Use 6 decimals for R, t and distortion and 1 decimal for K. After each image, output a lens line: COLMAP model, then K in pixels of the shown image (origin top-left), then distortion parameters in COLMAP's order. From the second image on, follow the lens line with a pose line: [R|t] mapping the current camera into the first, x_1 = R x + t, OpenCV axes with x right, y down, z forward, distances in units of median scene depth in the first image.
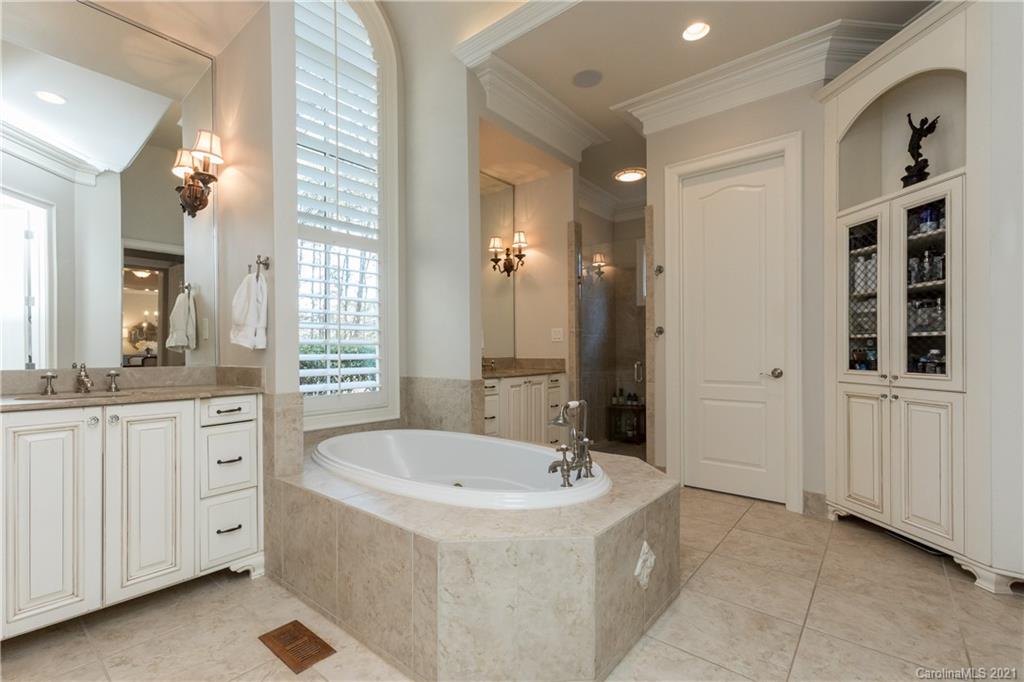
lens RADIAL K [[466.3, 0, 494.8], [0, 466.3, 346.8], [0, 0, 1]] dist [0.002328, 0.000678]
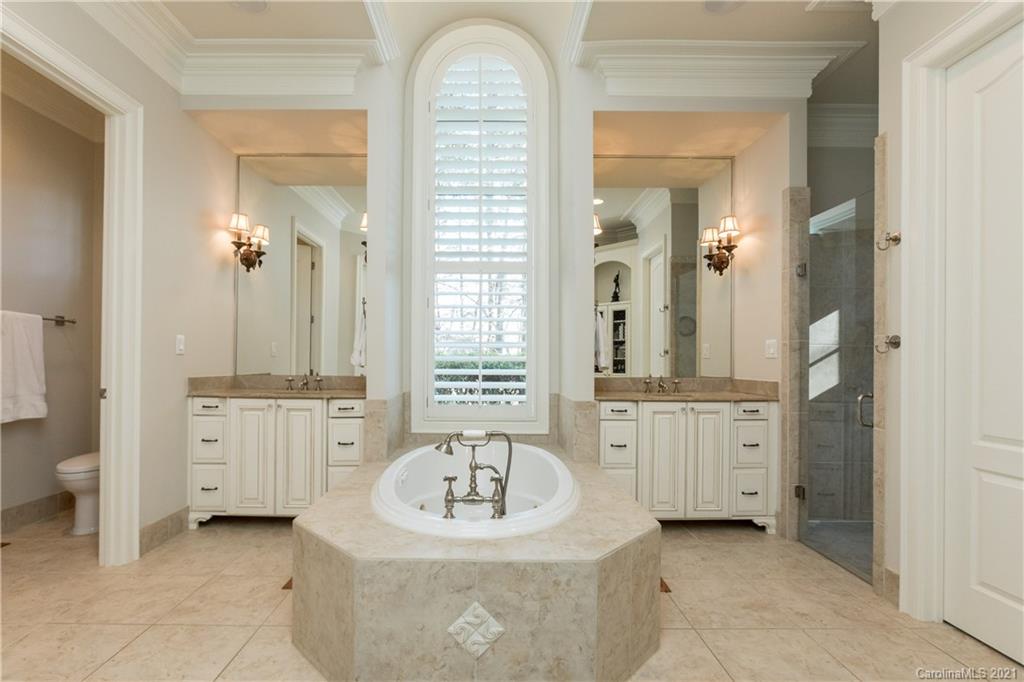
lens RADIAL K [[478.8, 0, 499.5], [0, 478.8, 356.7], [0, 0, 1]] dist [0.008961, 0.000755]
pose [[0.666892, 0.004270, -0.745142, 0.499681], [-0.005066, 0.999986, 0.001197, -0.015077], [0.745137, 0.002977, 0.666905, 0.228143]]
